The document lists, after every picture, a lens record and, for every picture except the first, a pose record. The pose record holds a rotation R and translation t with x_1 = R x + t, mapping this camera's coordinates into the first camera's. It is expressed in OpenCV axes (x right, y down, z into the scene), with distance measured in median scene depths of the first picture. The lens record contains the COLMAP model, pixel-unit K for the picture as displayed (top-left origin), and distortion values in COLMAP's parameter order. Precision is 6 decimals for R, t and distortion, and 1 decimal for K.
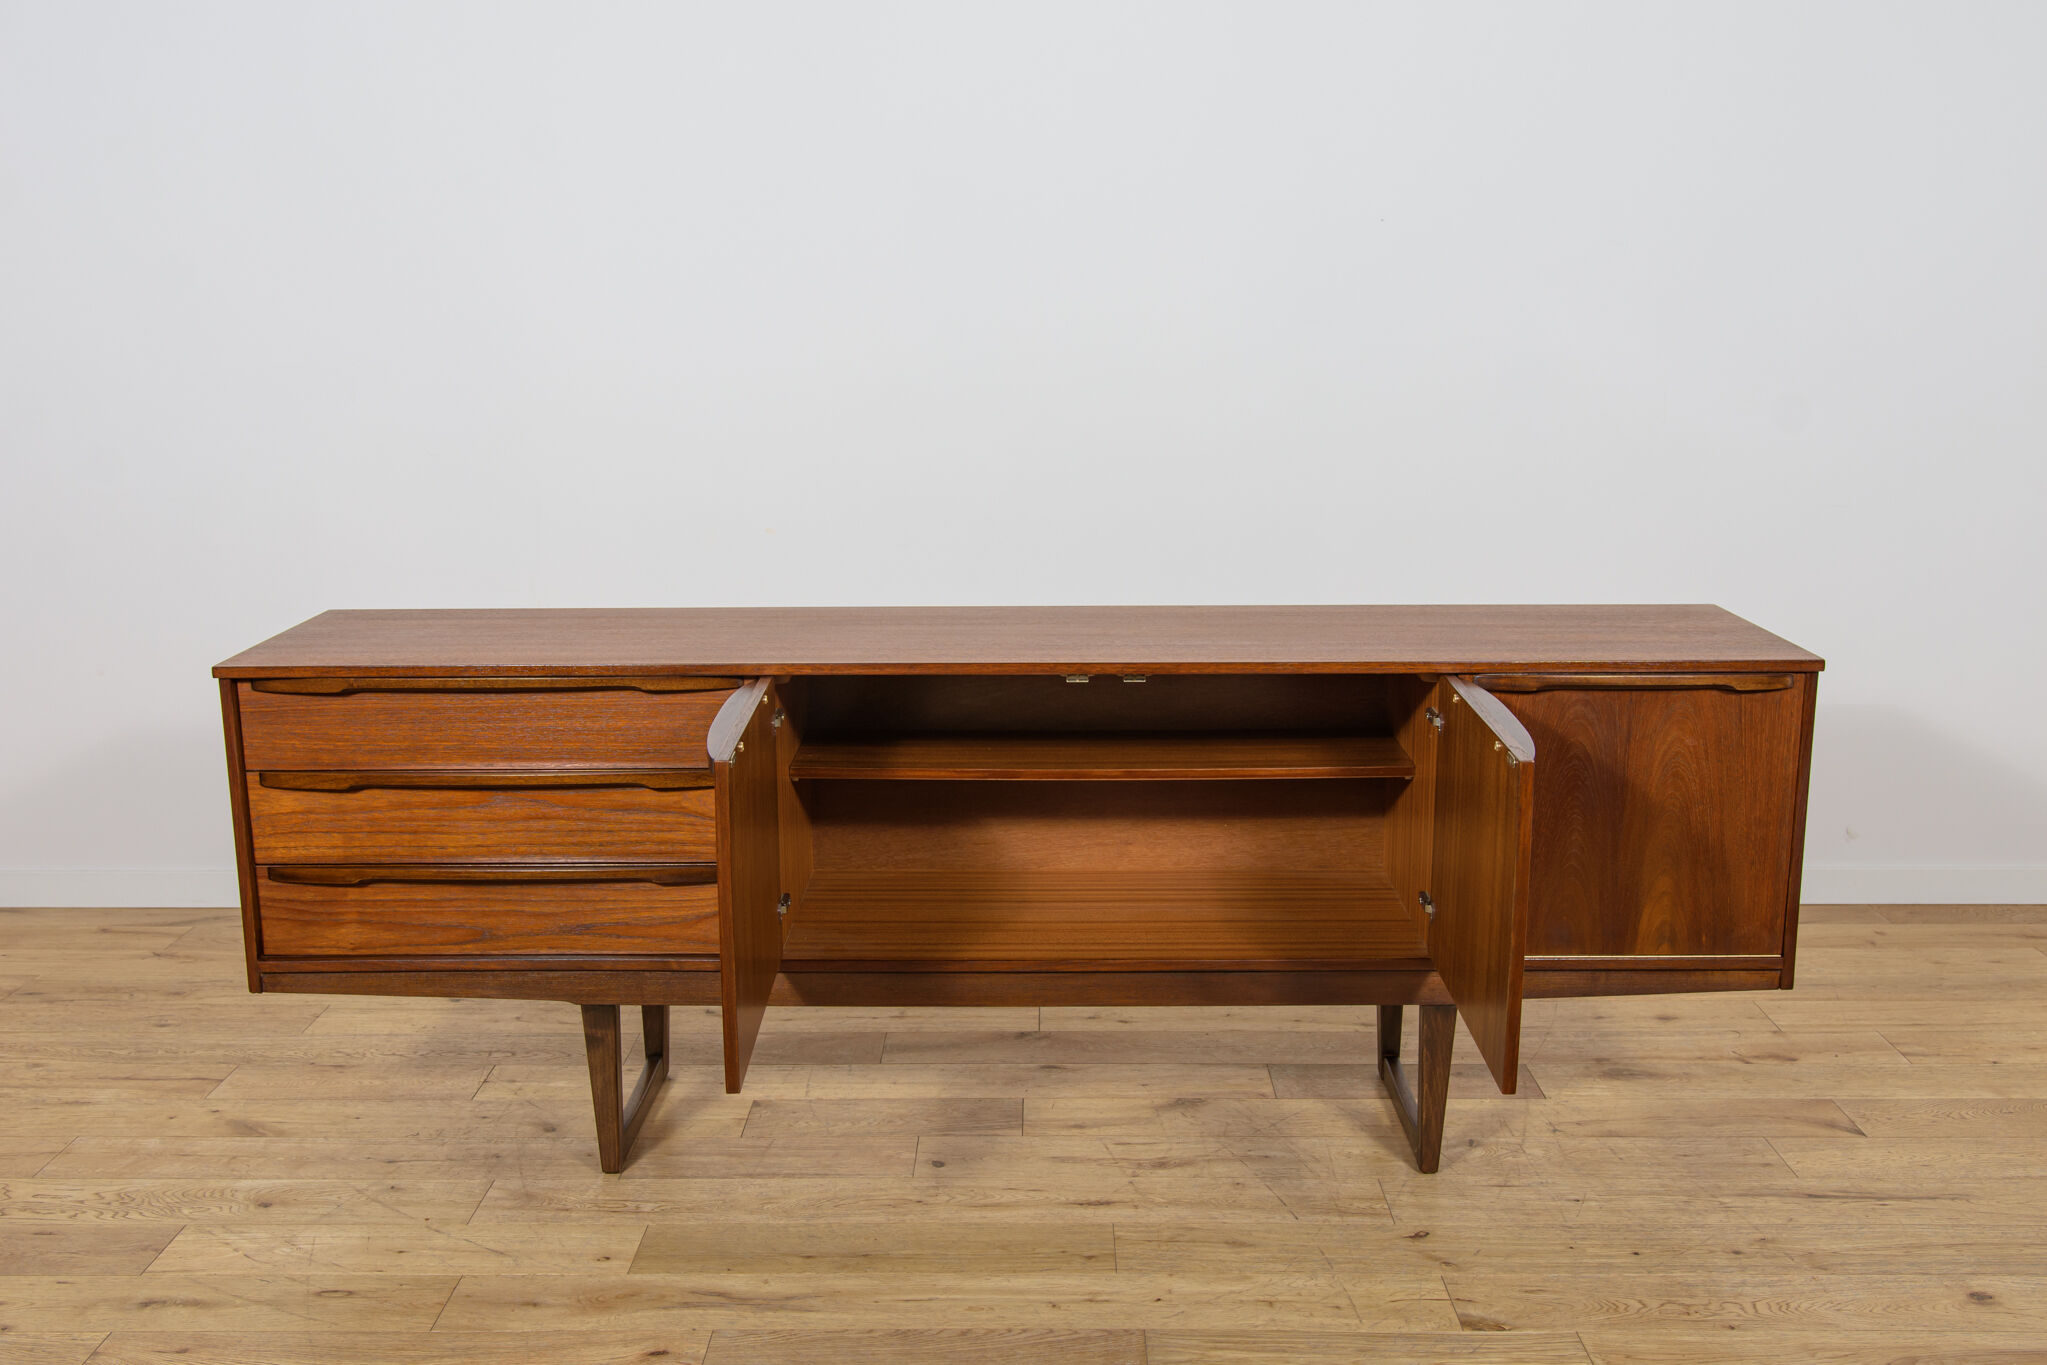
lens RADIAL K [[1985.7, 0, 1021.1], [0, 1985.7, 688.8], [0, 0, 1]] dist [0.002740, 0.000000]
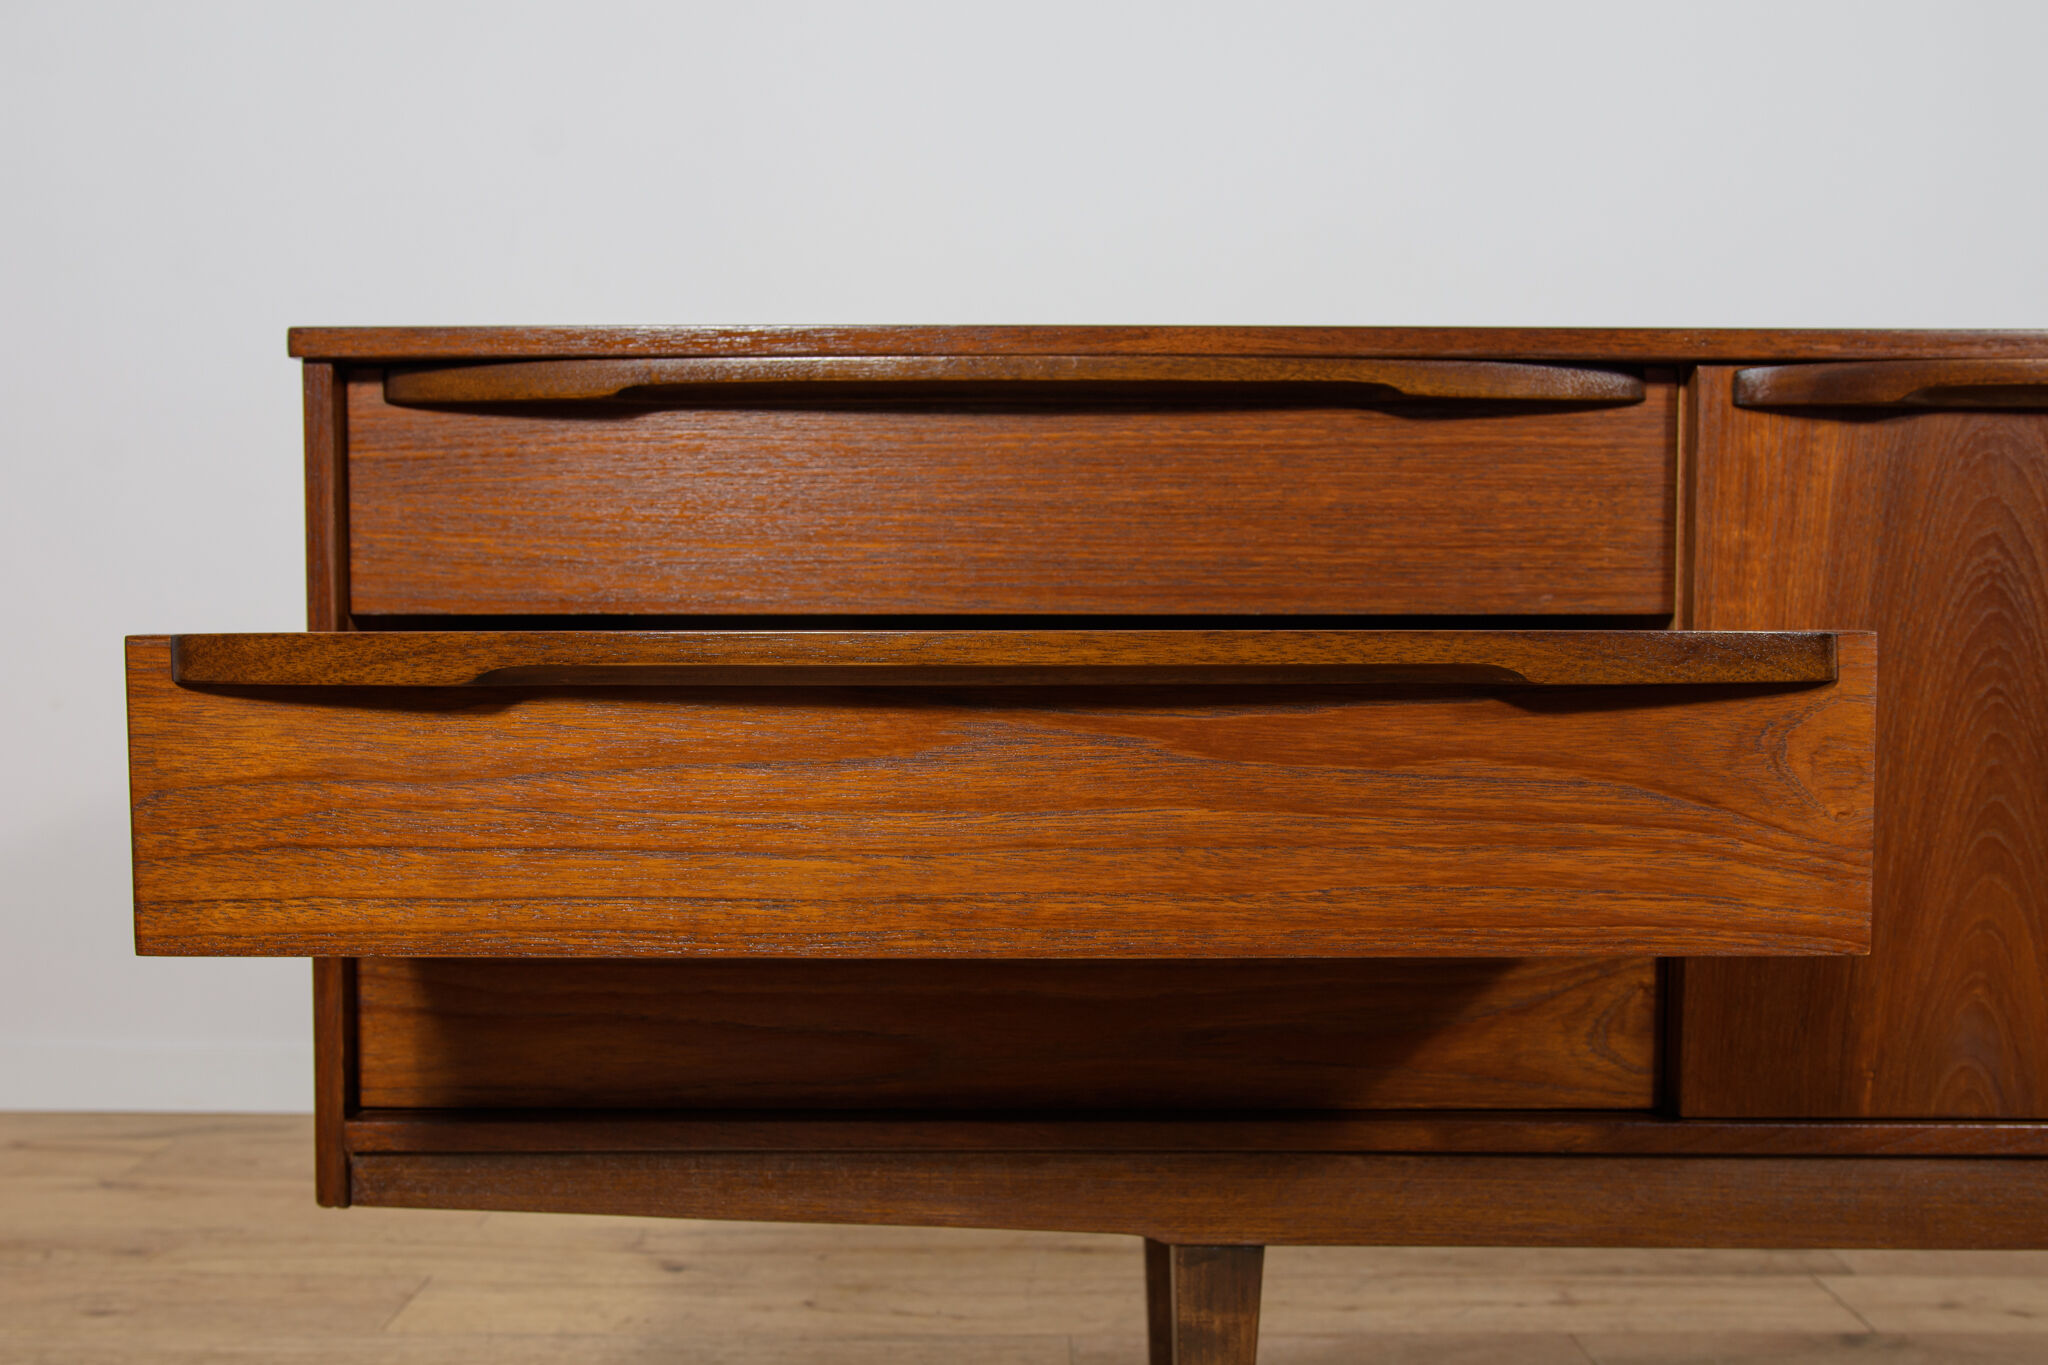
lens RADIAL K [[1869.9, 0, 1019.5], [0, 1869.9, 693.5], [0, 0, 1]] dist [-0.015371, 0.000000]
pose [[0.999785, 0.010326, 0.017956, -0.259441], [-0.007131, 0.985481, -0.169638, 0.115119], [-0.019447, 0.169474, 0.985343, 0.624887]]
